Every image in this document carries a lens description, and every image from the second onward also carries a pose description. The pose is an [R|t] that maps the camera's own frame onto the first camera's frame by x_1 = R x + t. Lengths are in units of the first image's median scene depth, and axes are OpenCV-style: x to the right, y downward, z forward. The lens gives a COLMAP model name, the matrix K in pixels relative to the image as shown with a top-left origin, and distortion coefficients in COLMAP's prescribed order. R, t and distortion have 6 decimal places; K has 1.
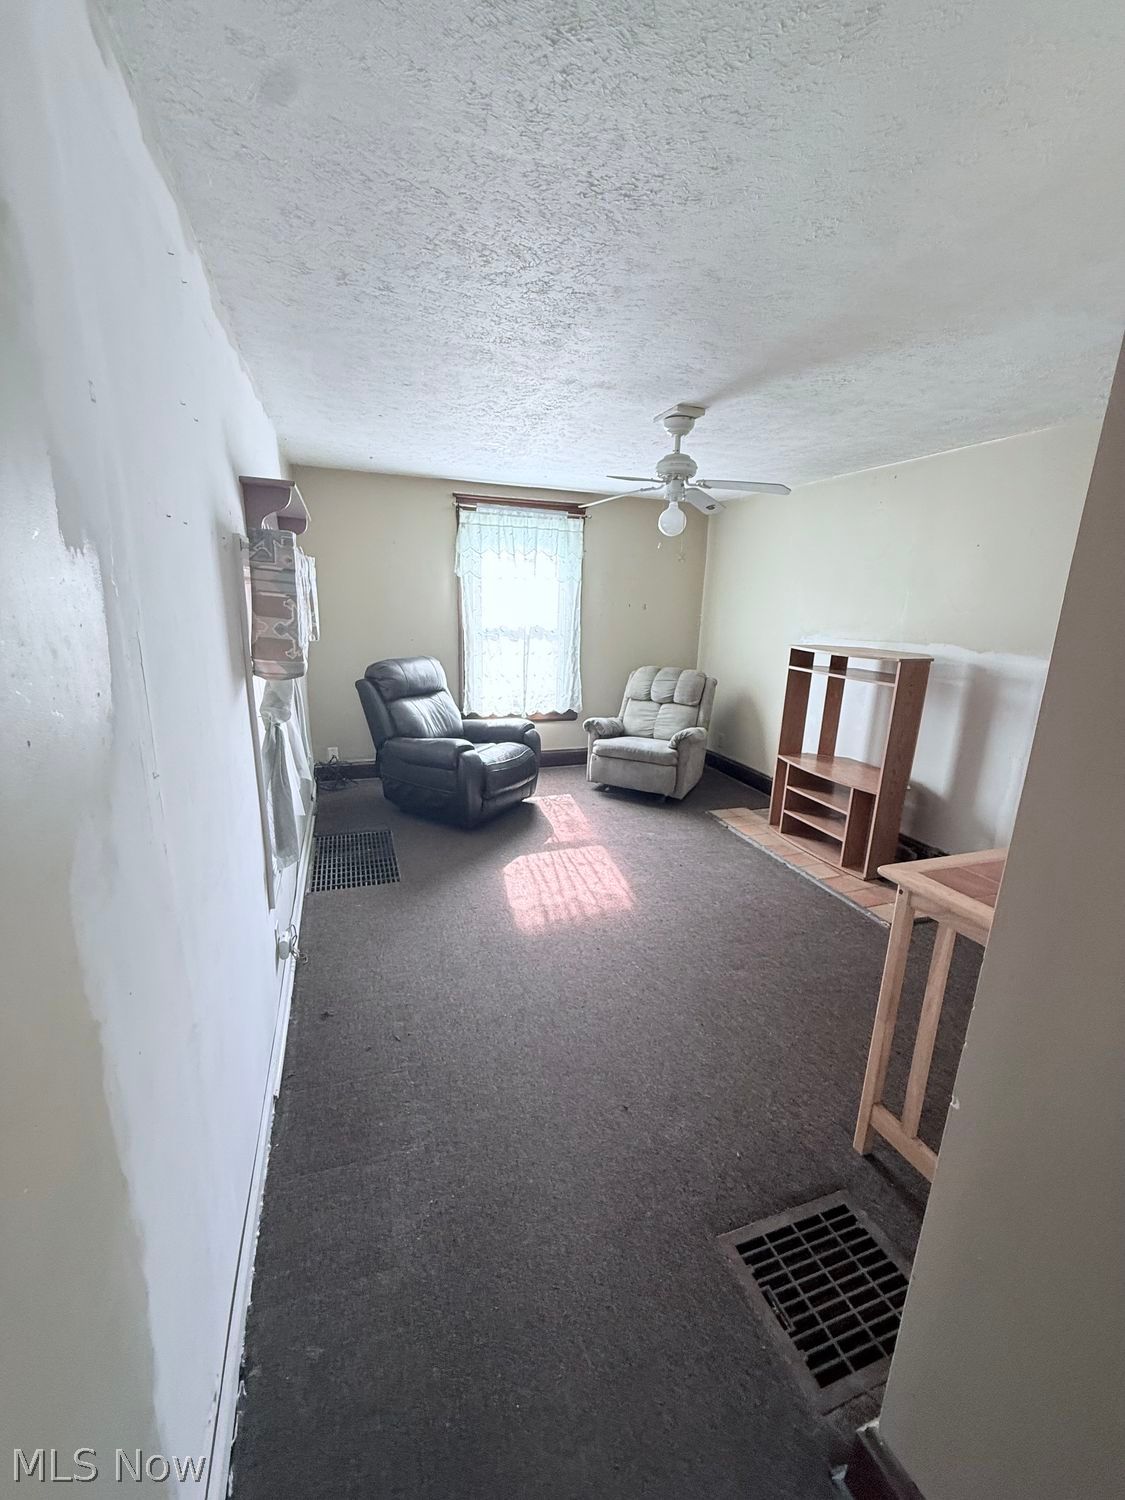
lens RADIAL K [[601.2, 0, 562.5], [0, 601.2, 748.5], [0, 0, 1]] dist [0.000681, 0.000043]
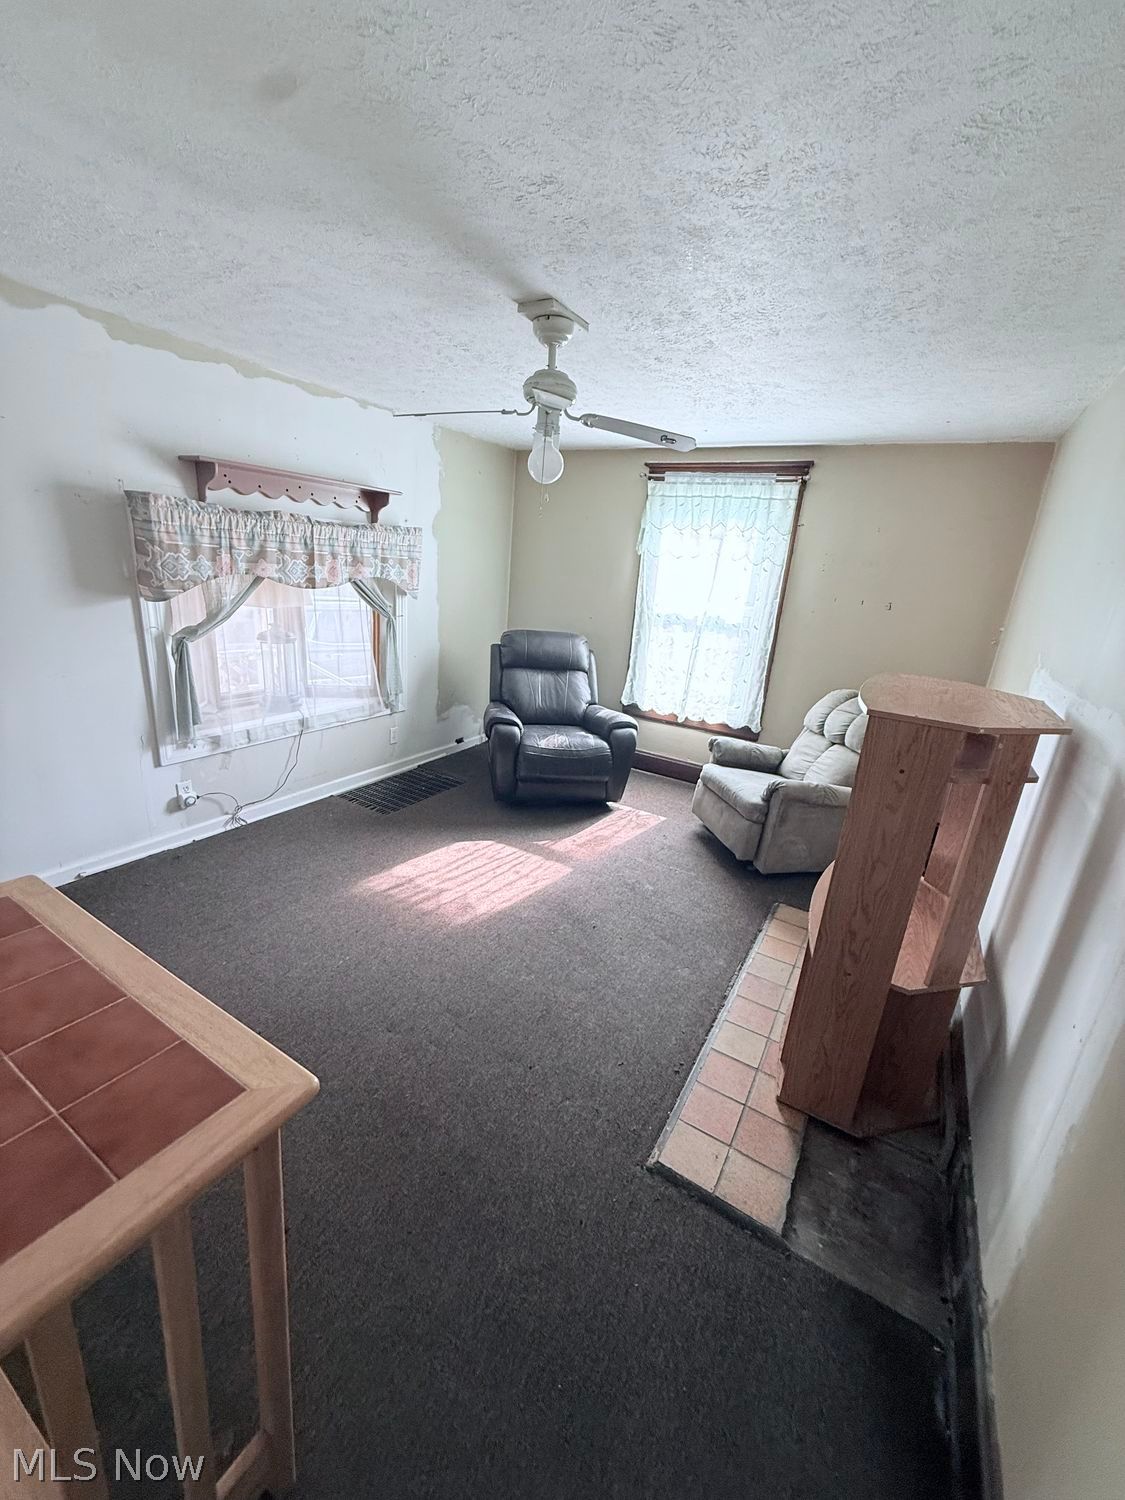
lens RADIAL K [[601.2, 0, 562.5], [0, 601.2, 750.3], [0, 0, 1]] dist [0.000681, 0.000043]
pose [[0.635118, 0.249217, -0.731106, 0.540063], [-0.247970, 0.962204, 0.112579, -0.076825], [0.731530, 0.109792, 0.672912, 0.349140]]
